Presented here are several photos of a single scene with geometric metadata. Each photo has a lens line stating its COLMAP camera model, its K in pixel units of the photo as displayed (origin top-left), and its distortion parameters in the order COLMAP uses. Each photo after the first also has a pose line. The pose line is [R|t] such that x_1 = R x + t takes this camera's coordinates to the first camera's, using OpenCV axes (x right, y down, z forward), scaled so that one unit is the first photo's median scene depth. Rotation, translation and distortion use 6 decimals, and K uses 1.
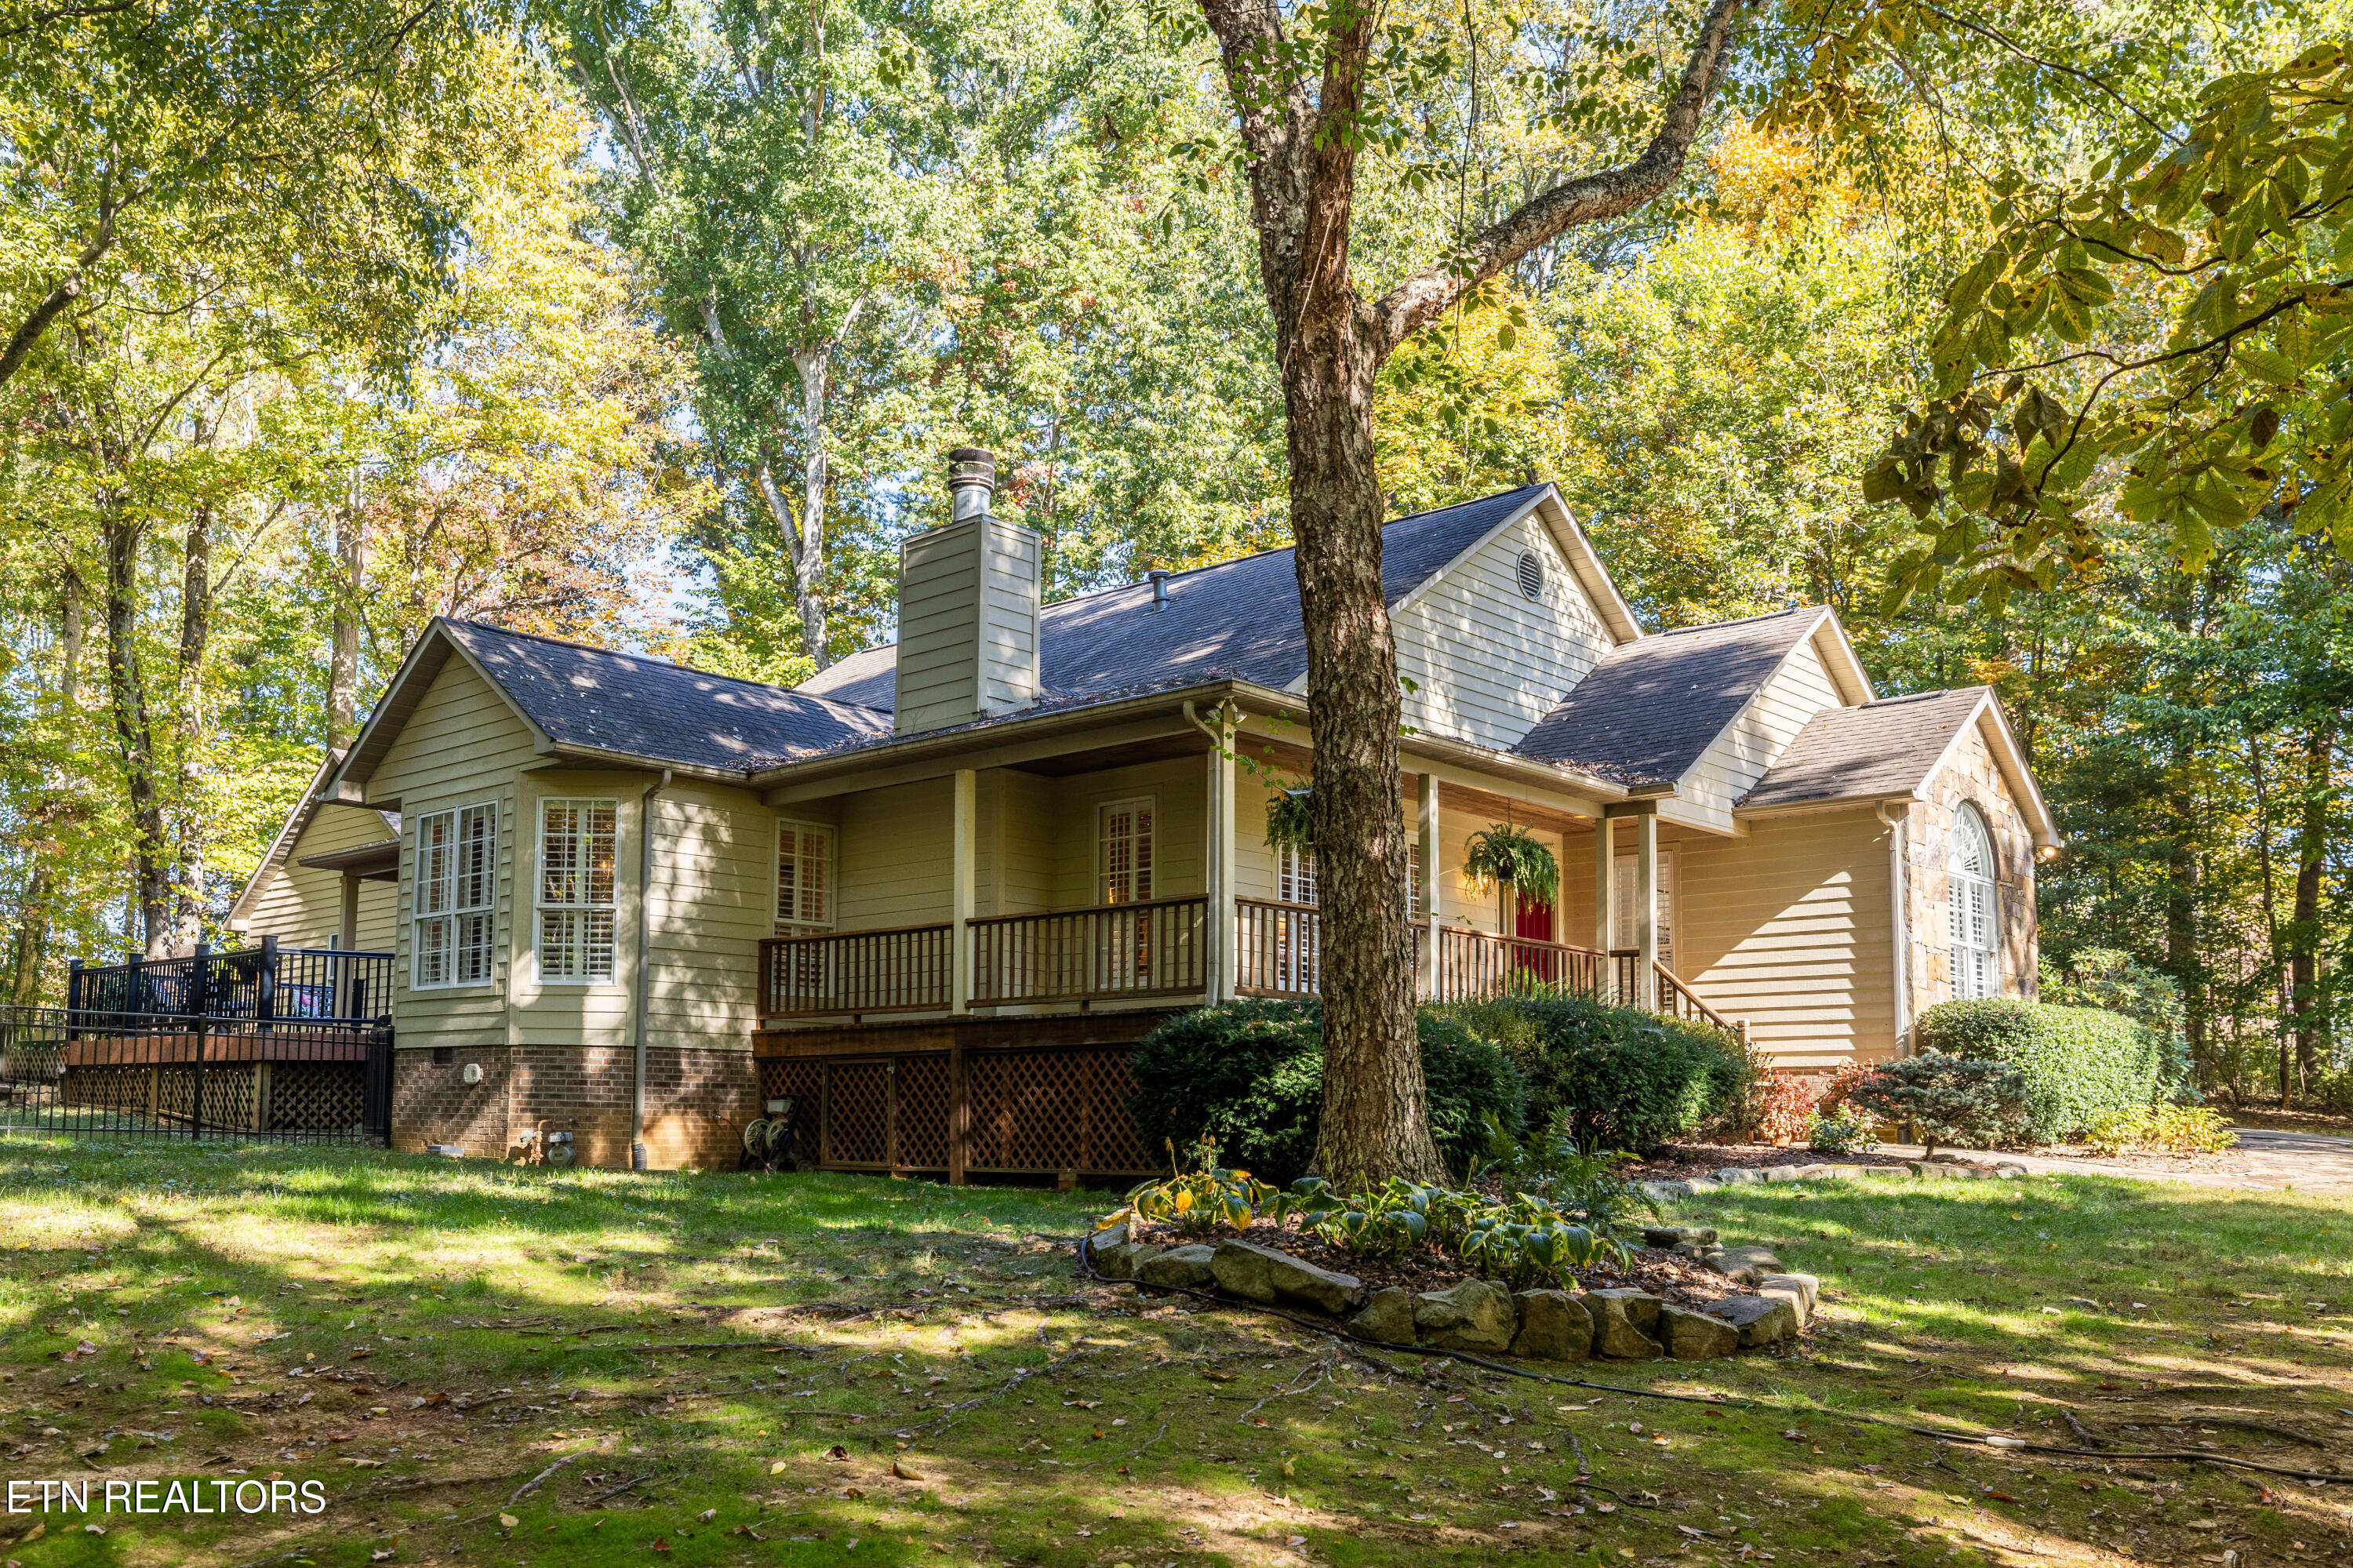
lens RADIAL K [[1919.4, 0, 1176.5], [0, 1919.4, 784.0], [0, 0, 1]] dist [0.004716, 0.004081]
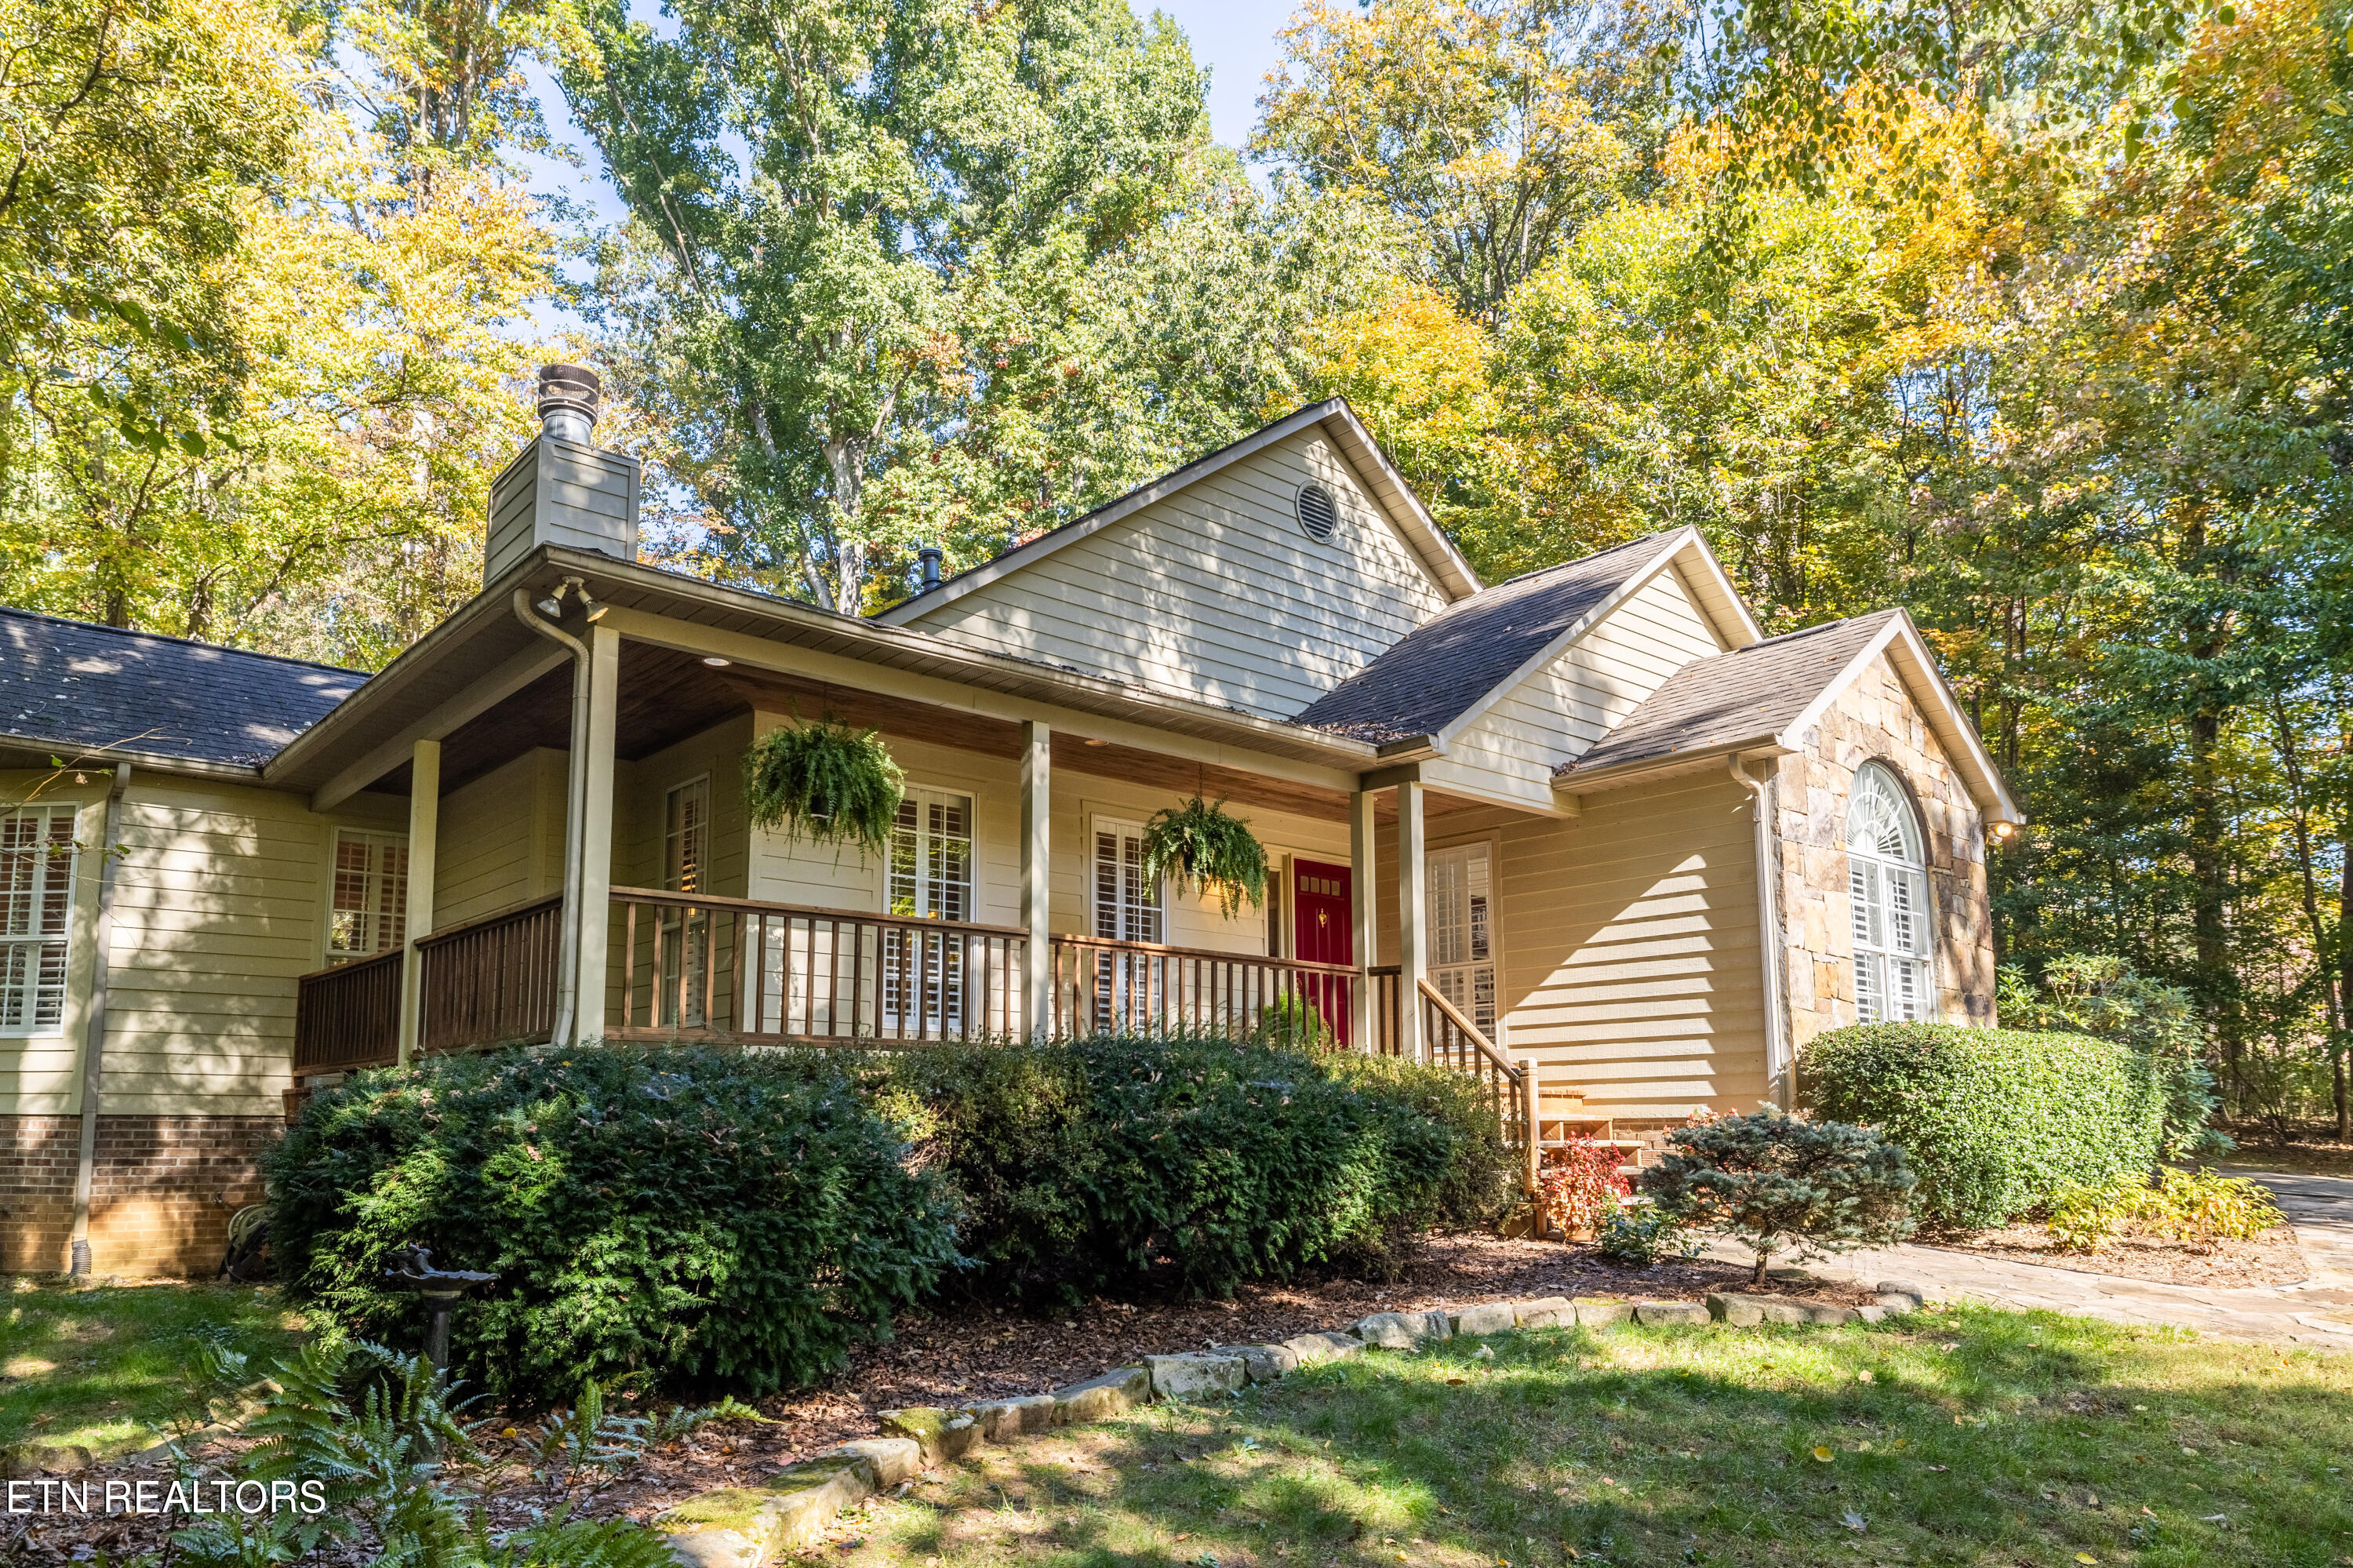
lens RADIAL K [[1514.2, 0, 1181.8], [0, 1514.2, 821.1], [0, 0, 1]] dist [-0.002075, 0.000649]
pose [[0.992190, -0.033102, -0.120266, 0.213397], [0.029961, 0.999163, -0.027836, 0.041609], [0.121086, 0.024015, 0.992351, 0.381242]]
